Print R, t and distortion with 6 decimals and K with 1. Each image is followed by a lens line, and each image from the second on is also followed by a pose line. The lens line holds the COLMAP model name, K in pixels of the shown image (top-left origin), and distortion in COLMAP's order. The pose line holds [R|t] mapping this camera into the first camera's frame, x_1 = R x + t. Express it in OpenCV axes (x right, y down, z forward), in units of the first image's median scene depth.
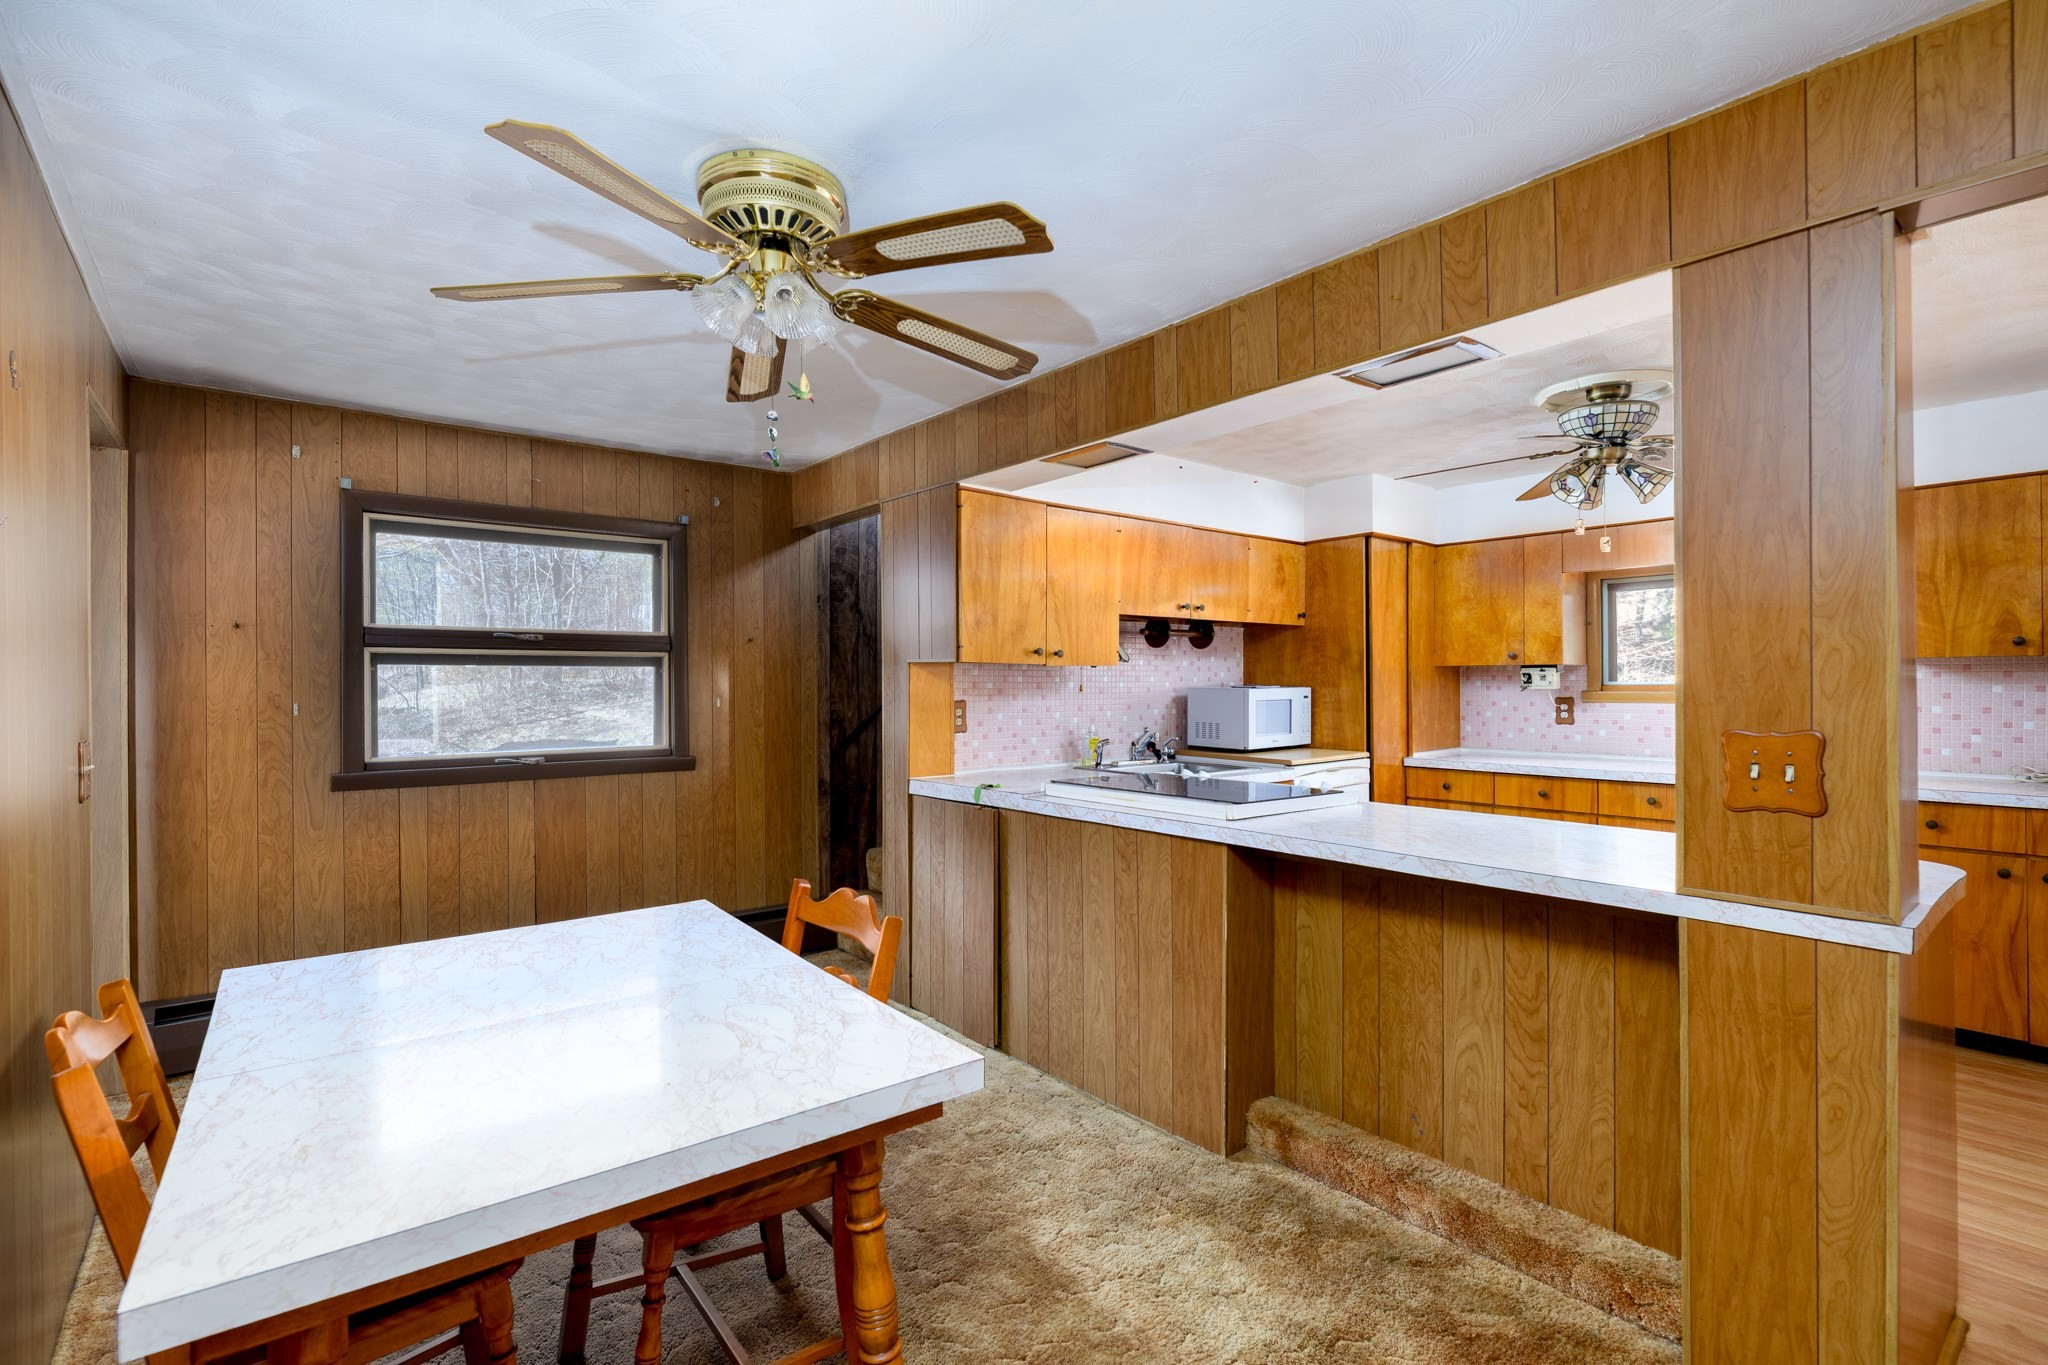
lens RADIAL K [[949.1, 0, 1024.0], [0, 949.1, 682.5], [0, 0, 1]] dist [0.001042, -0.000004]
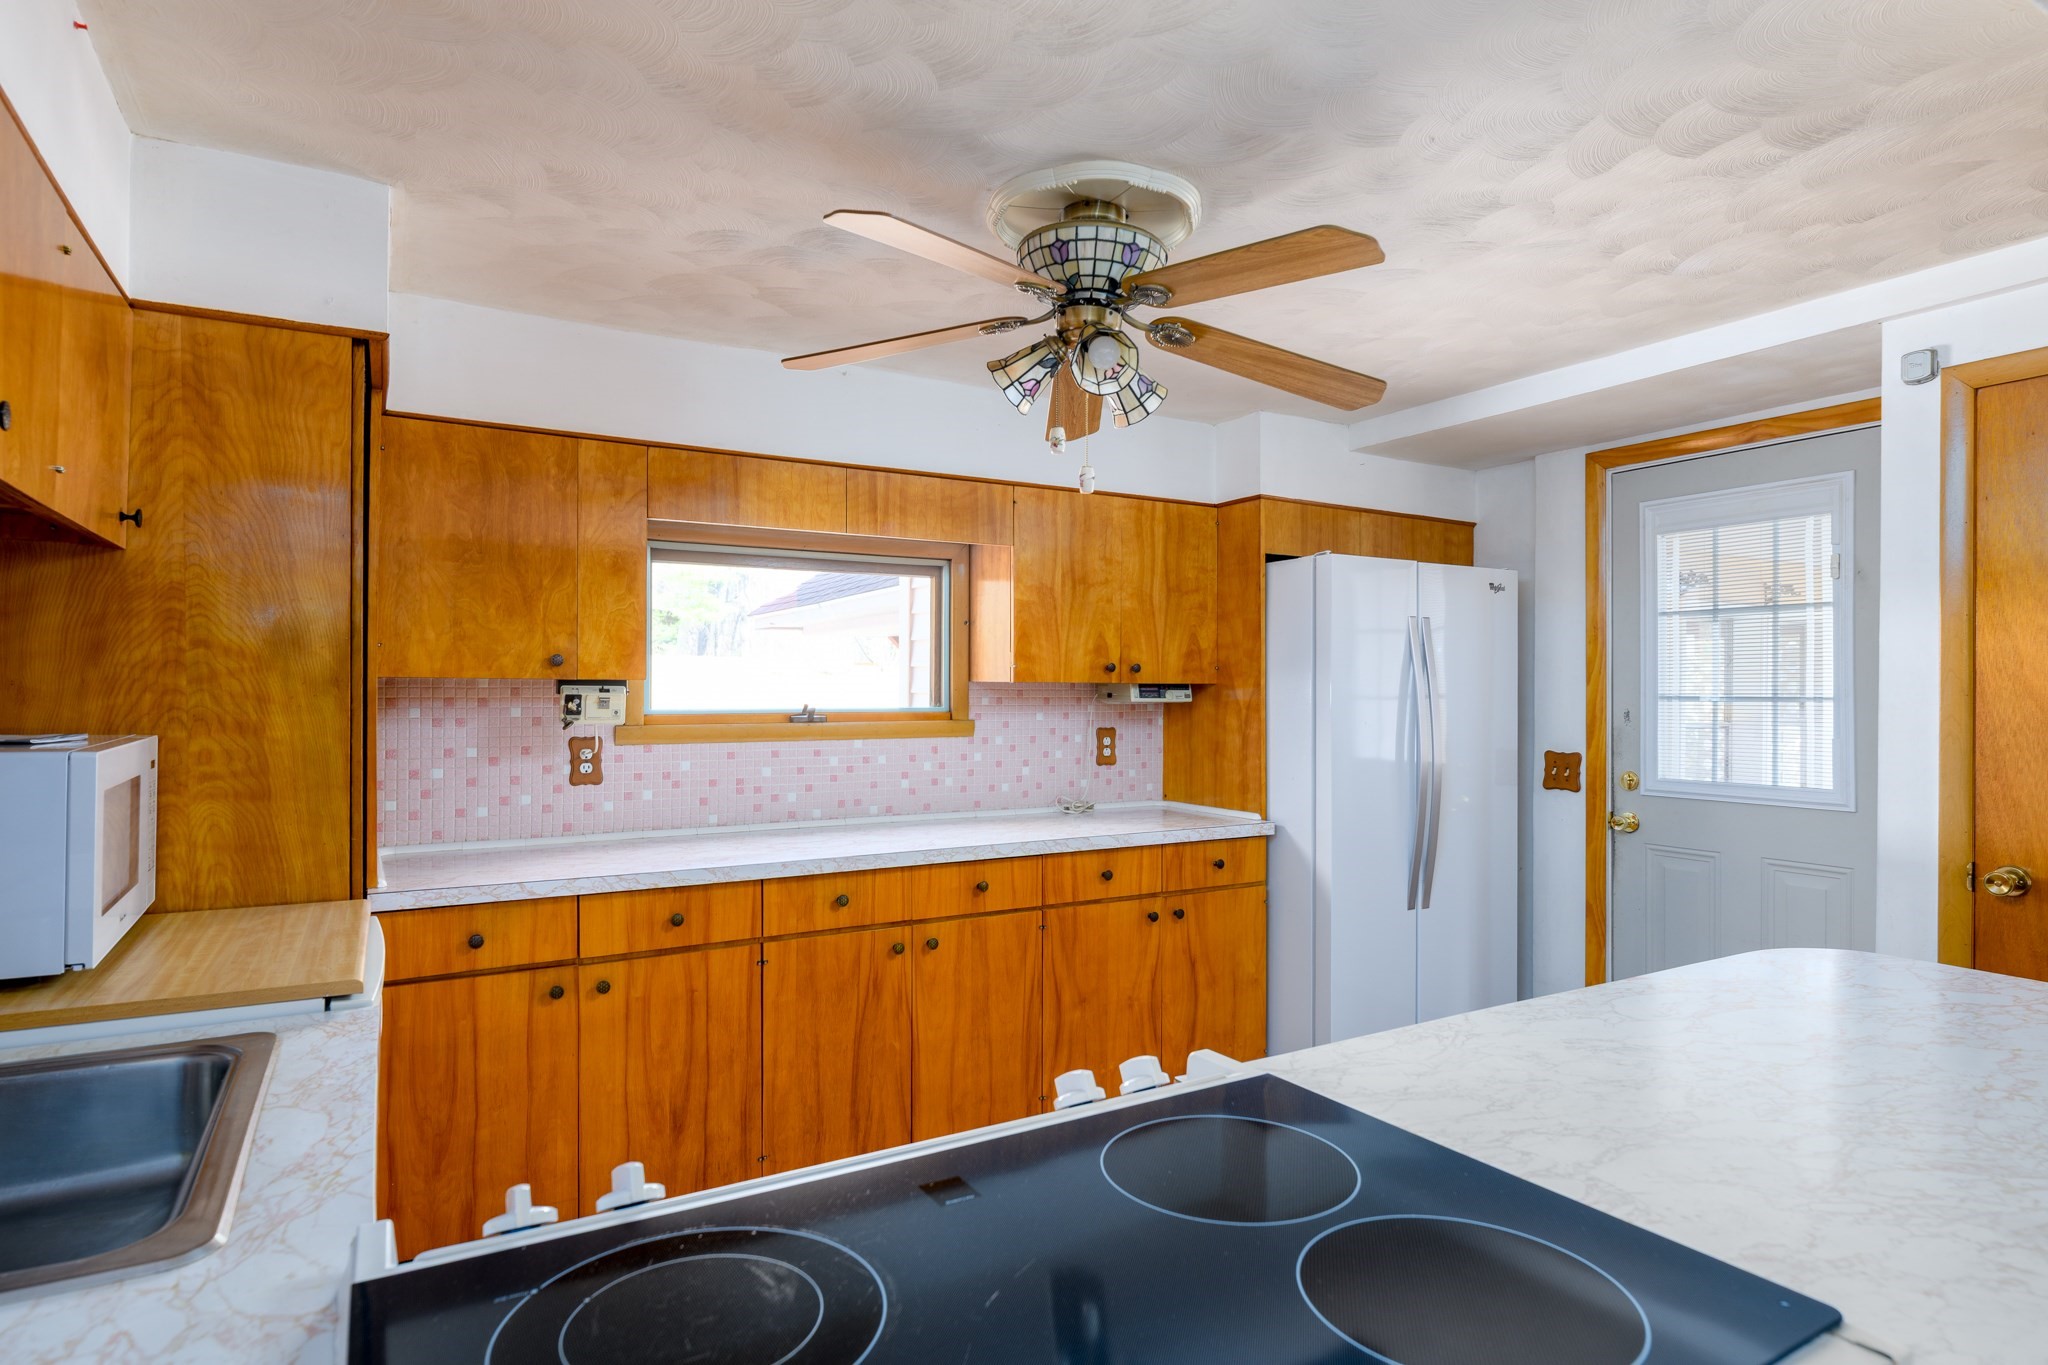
lens RADIAL K [[1090.8, 0, 1015.6], [0, 1090.8, 690.9], [0, 0, 1]] dist [-0.004096, -0.000488]
pose [[0.160434, 0.005867, 0.987029, -0.035107], [-0.004417, 0.999977, -0.005226, -0.010360], [-0.987037, -0.003521, 0.160456, 0.679305]]
